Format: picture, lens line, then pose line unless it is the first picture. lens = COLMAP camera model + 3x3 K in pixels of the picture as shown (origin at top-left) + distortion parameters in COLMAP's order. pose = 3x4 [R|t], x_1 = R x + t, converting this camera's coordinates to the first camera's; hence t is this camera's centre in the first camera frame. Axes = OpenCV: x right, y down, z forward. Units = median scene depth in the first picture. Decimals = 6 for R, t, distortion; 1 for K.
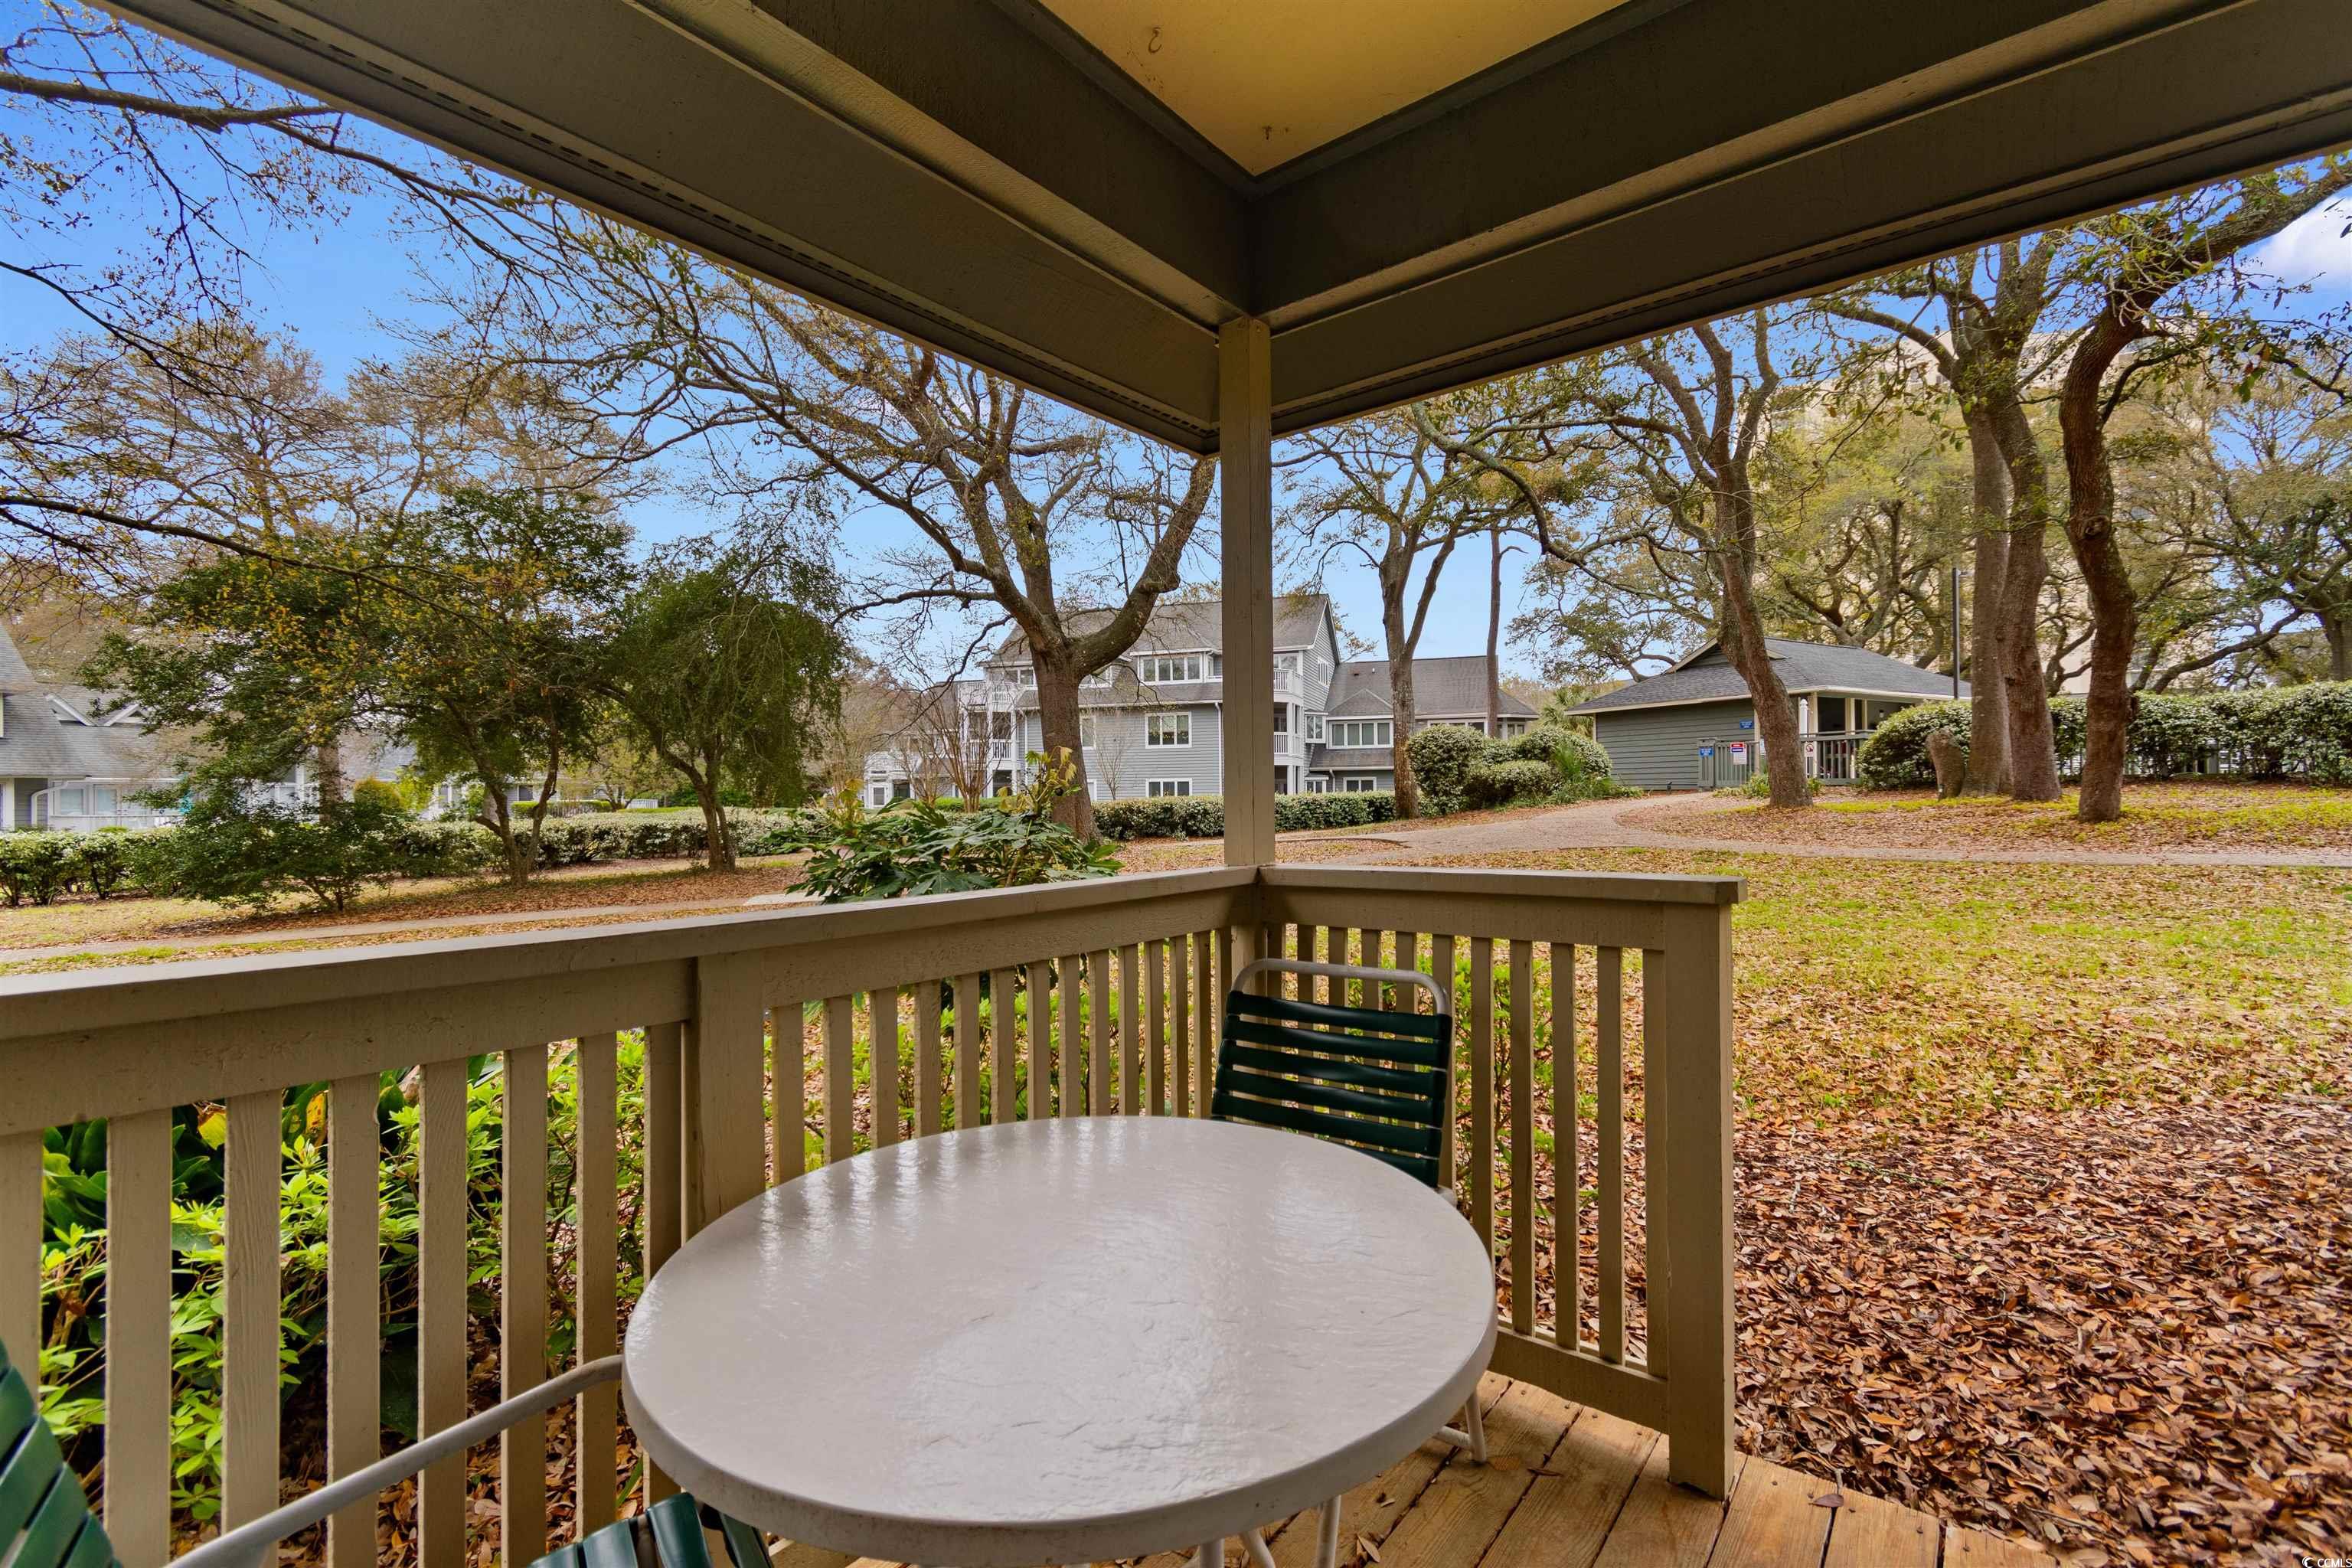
lens RADIAL K [[1030.3, 0, 1186.7], [0, 1030.3, 792.8], [0, 0, 1]] dist [0.000480, -0.001321]
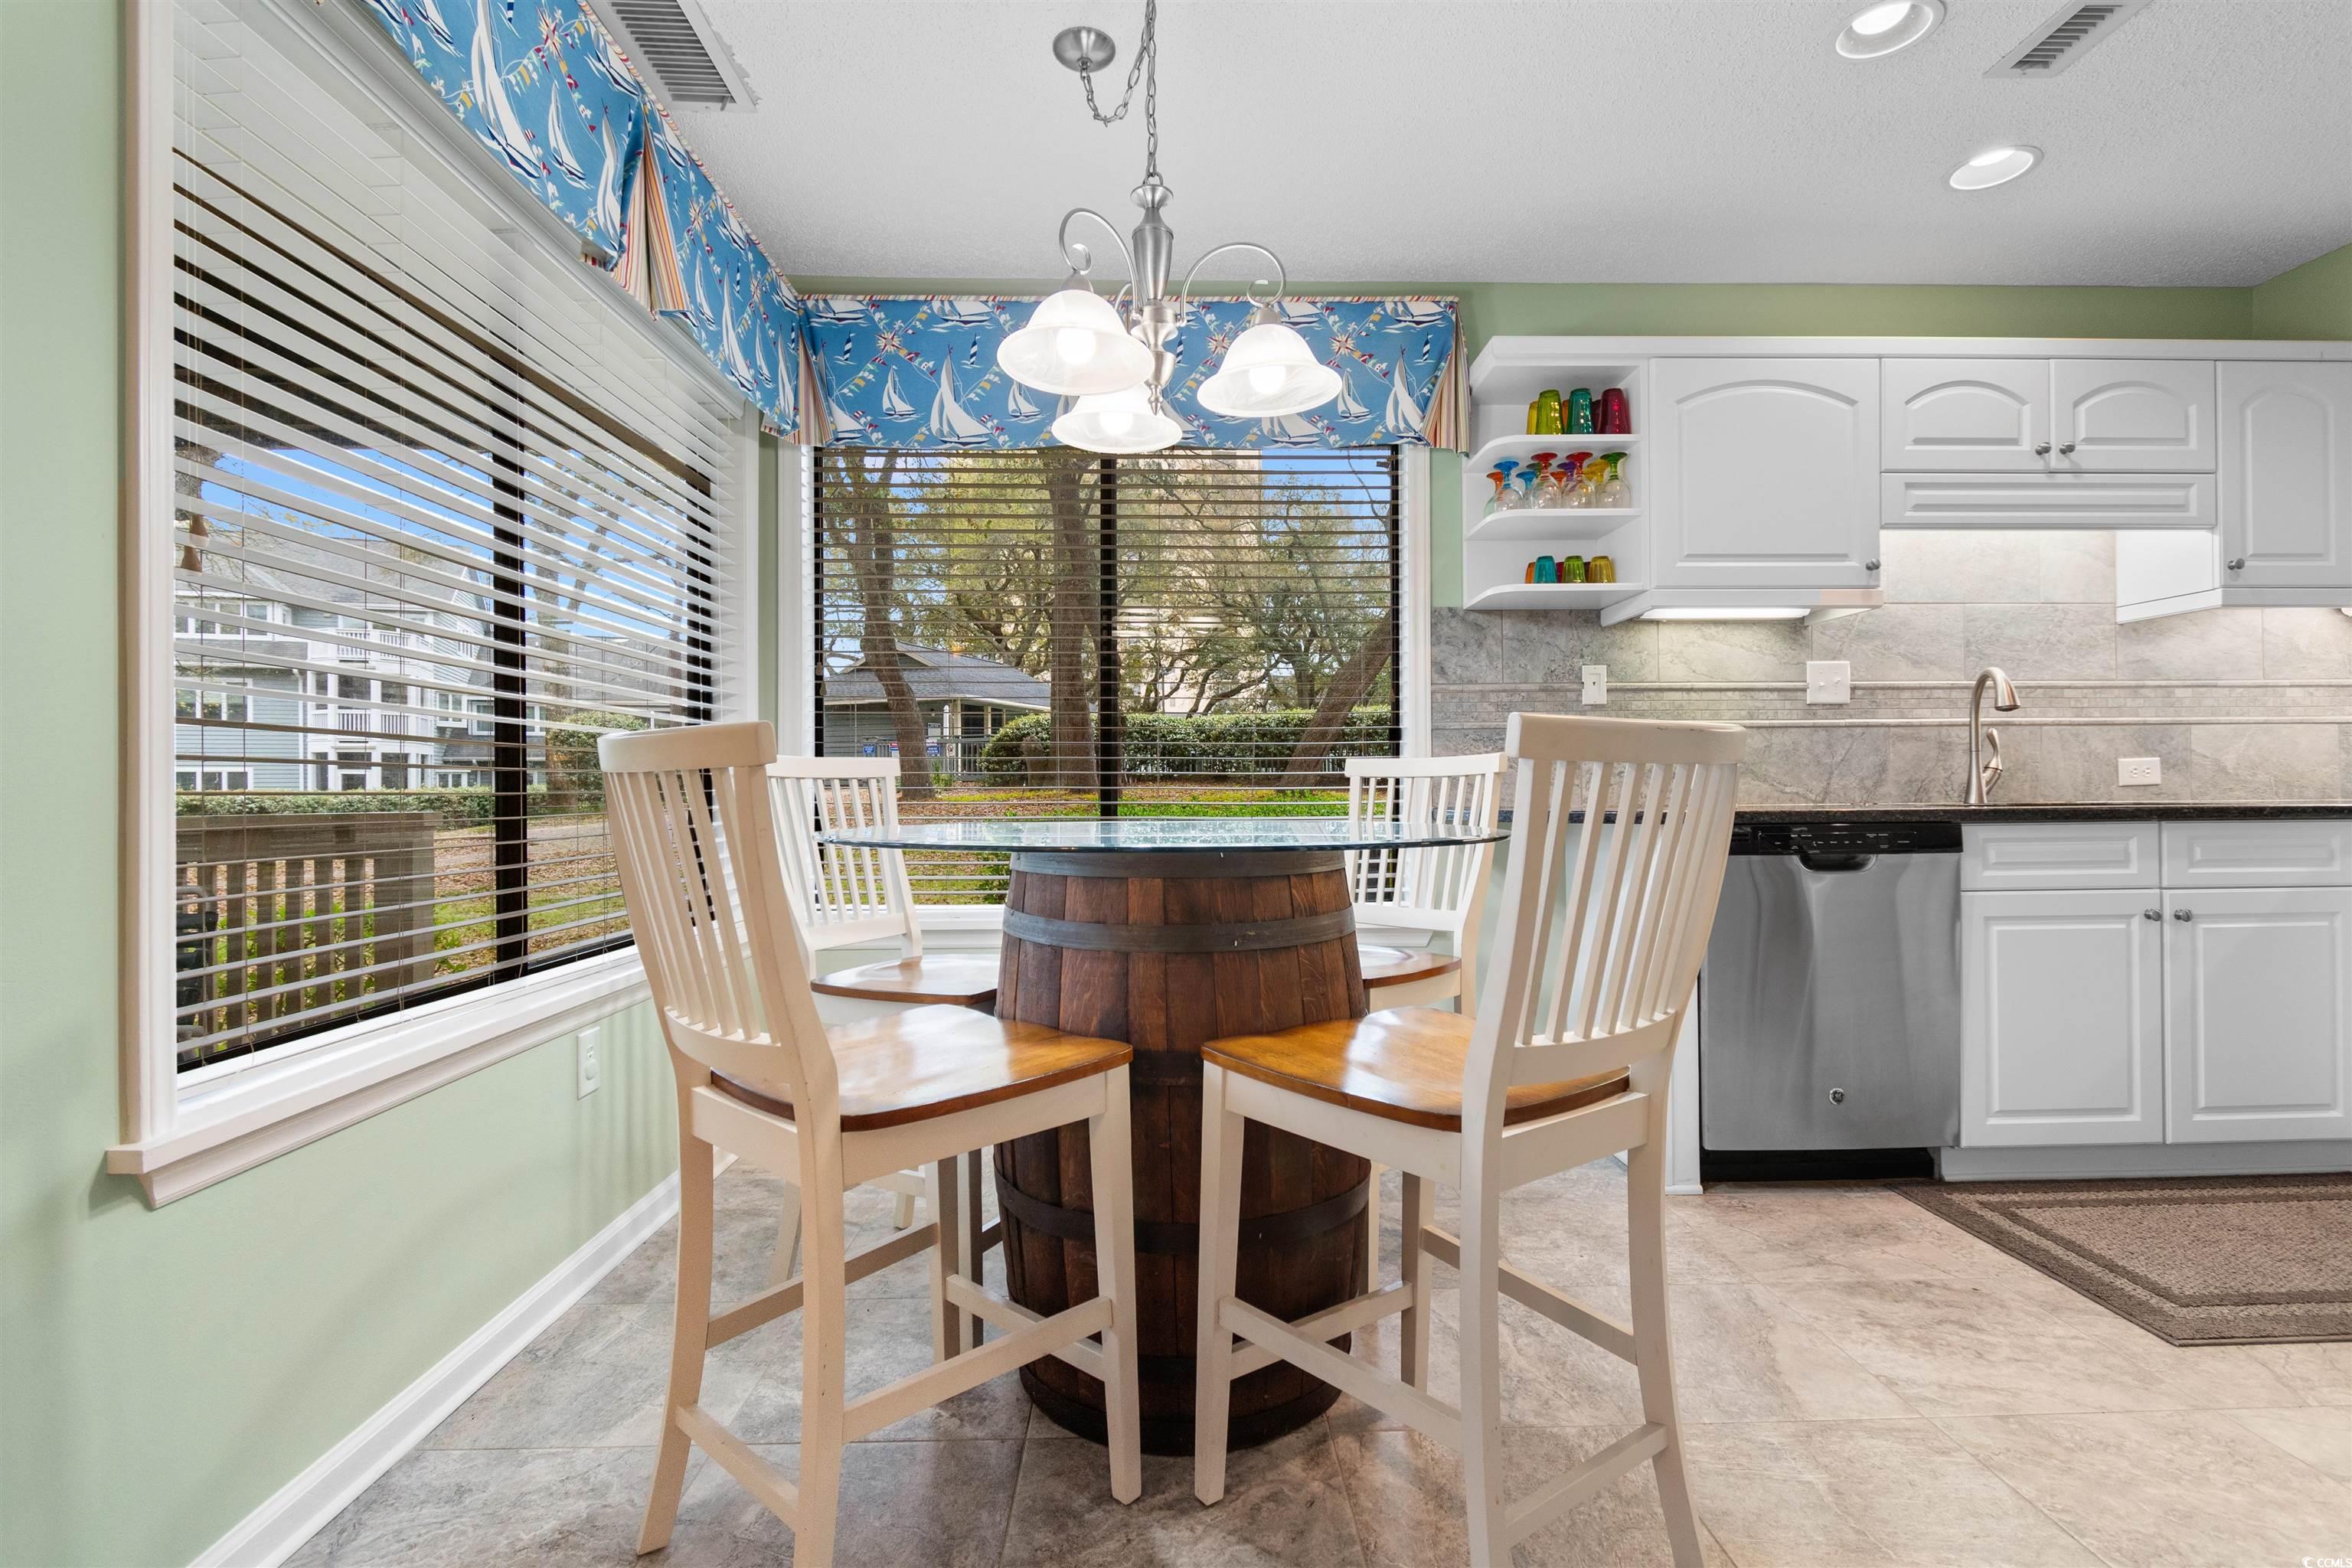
lens RADIAL K [[1089.6, 0, 1181.8], [0, 1089.6, 784.8], [0, 0, 1]] dist [0.012007, -0.011335]
pose [[0.765777, 0.004295, 0.643091, 0.034846], [-0.001184, 0.999985, -0.005268, 0.004790], [-0.643105, 0.003273, 0.765771, -0.110076]]
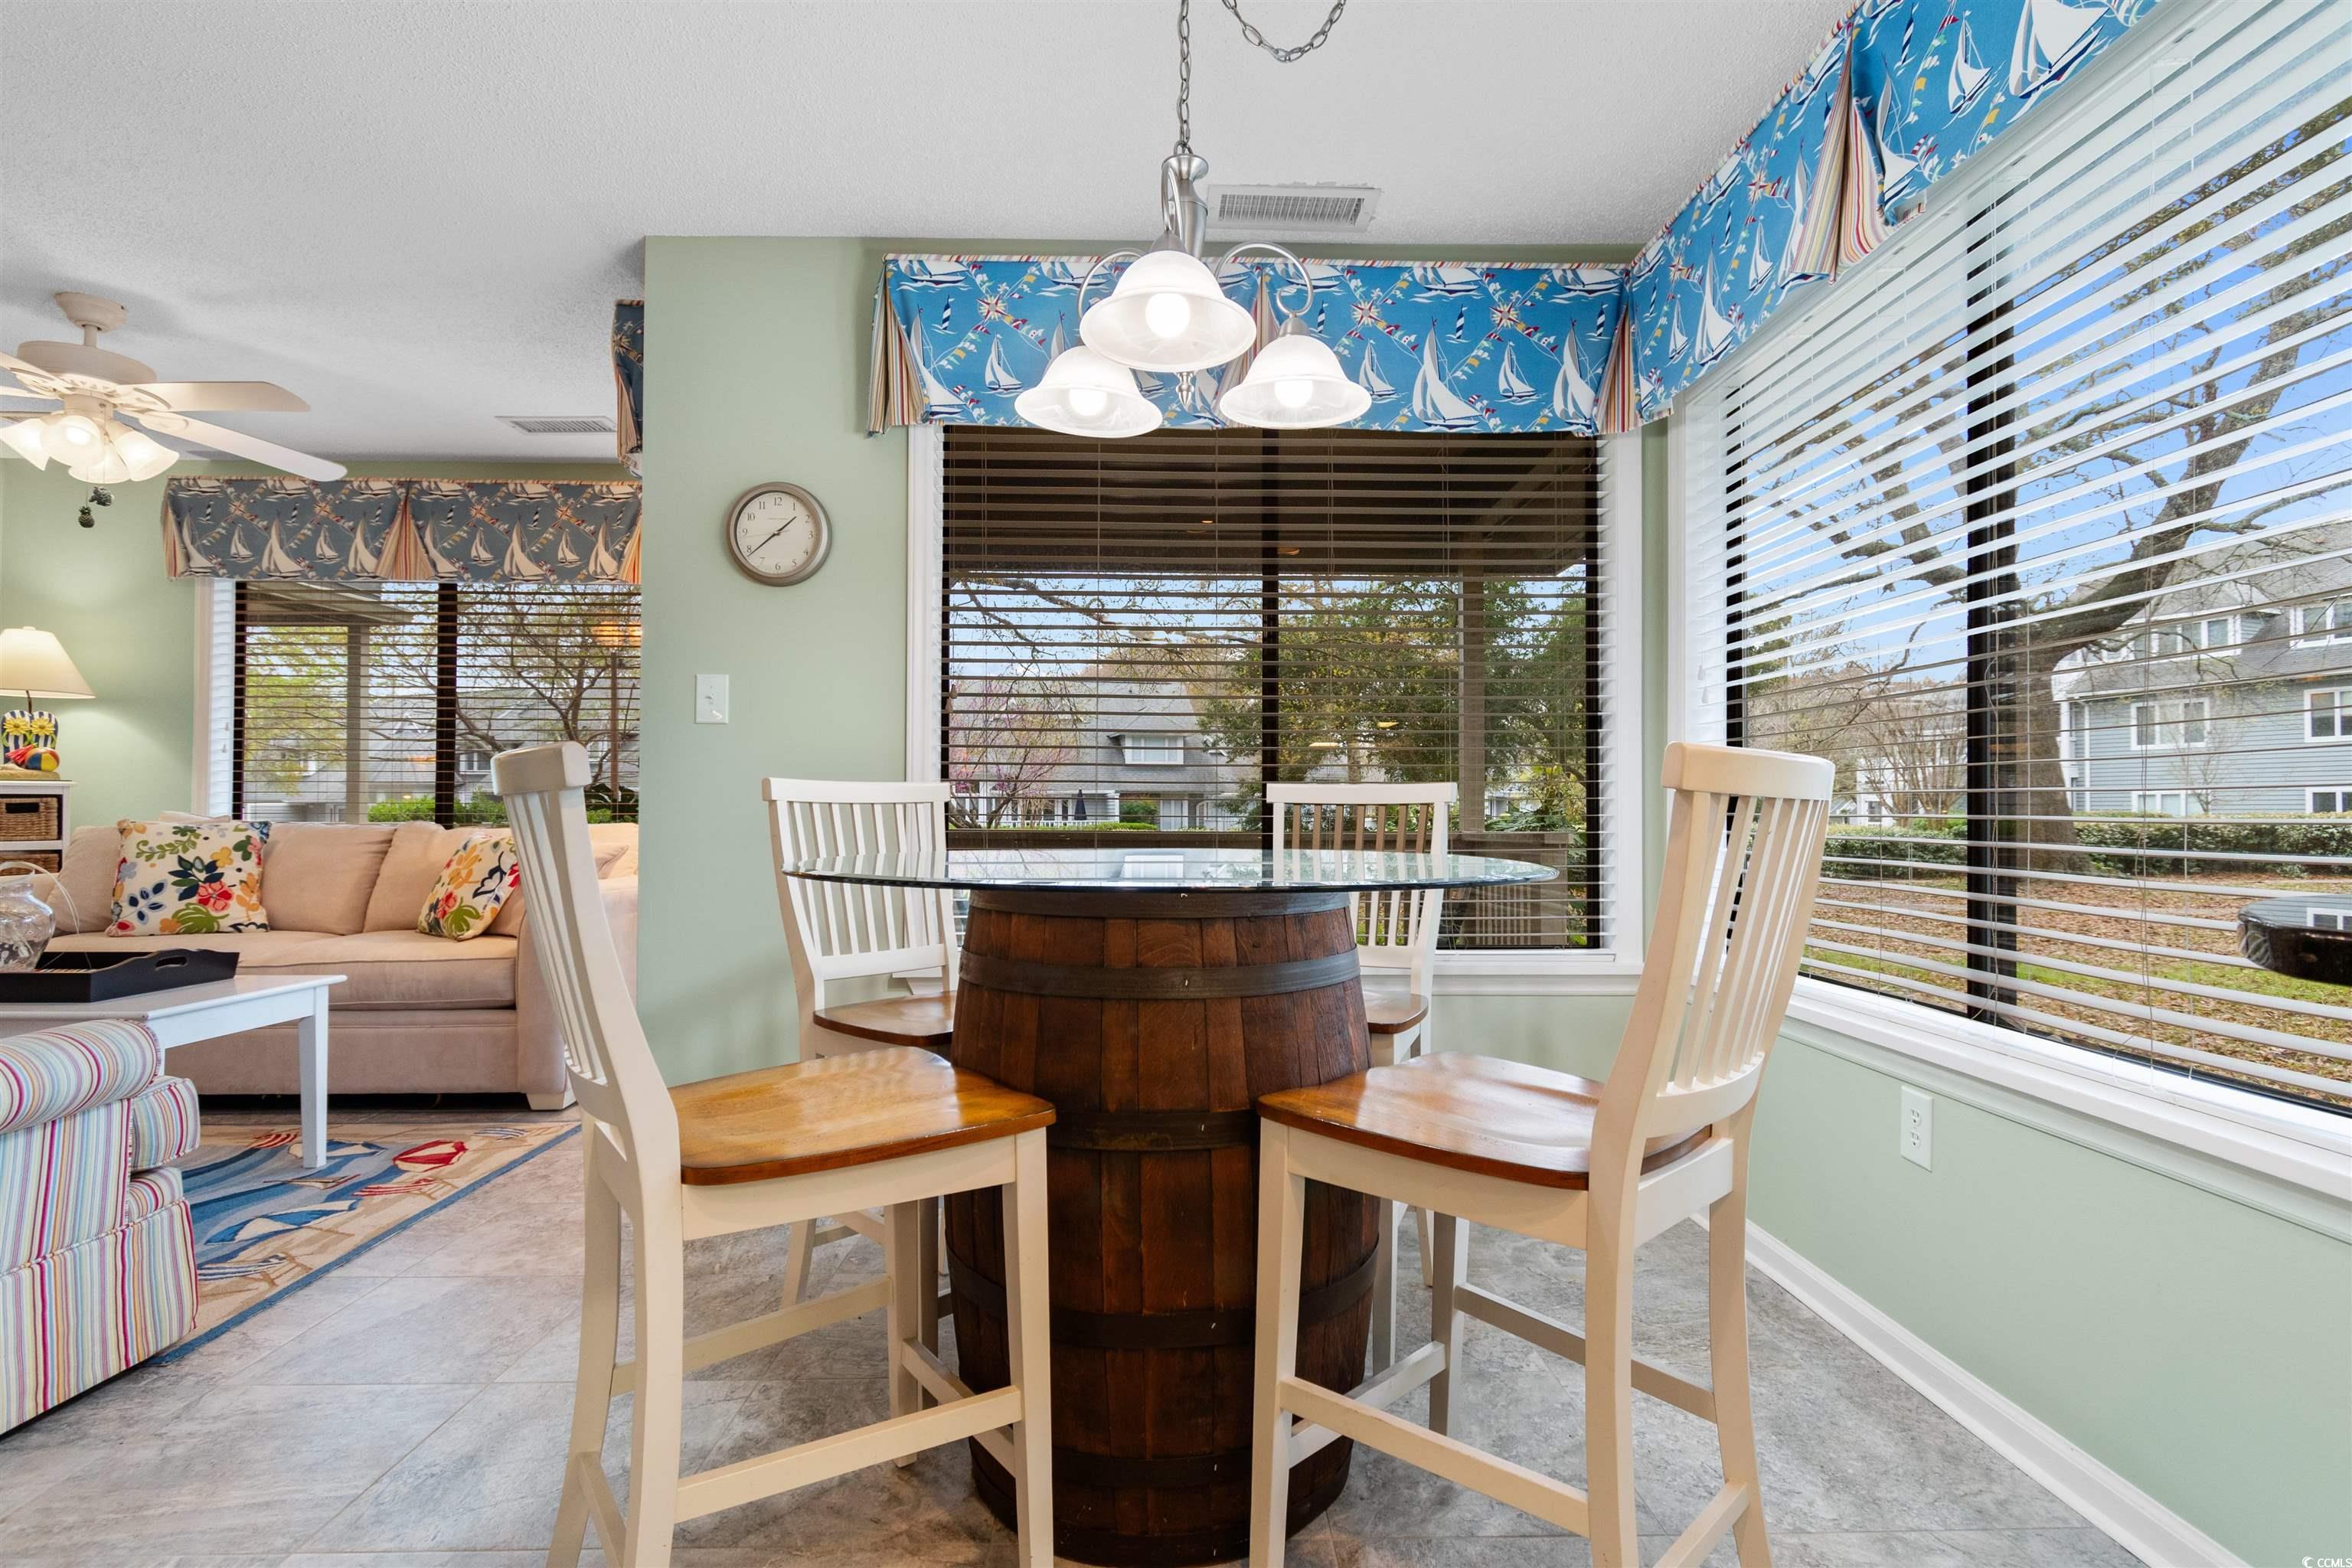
lens RADIAL K [[1148.8, 0, 1187.9], [0, 1148.8, 794.9], [0, 0, 1]] dist [0.003341, -0.004308]
pose [[0.646040, -0.003667, -0.763295, 0.176187], [-0.004778, 0.999949, -0.008848, 0.003641], [0.763289, 0.009363, 0.645990, -0.092347]]
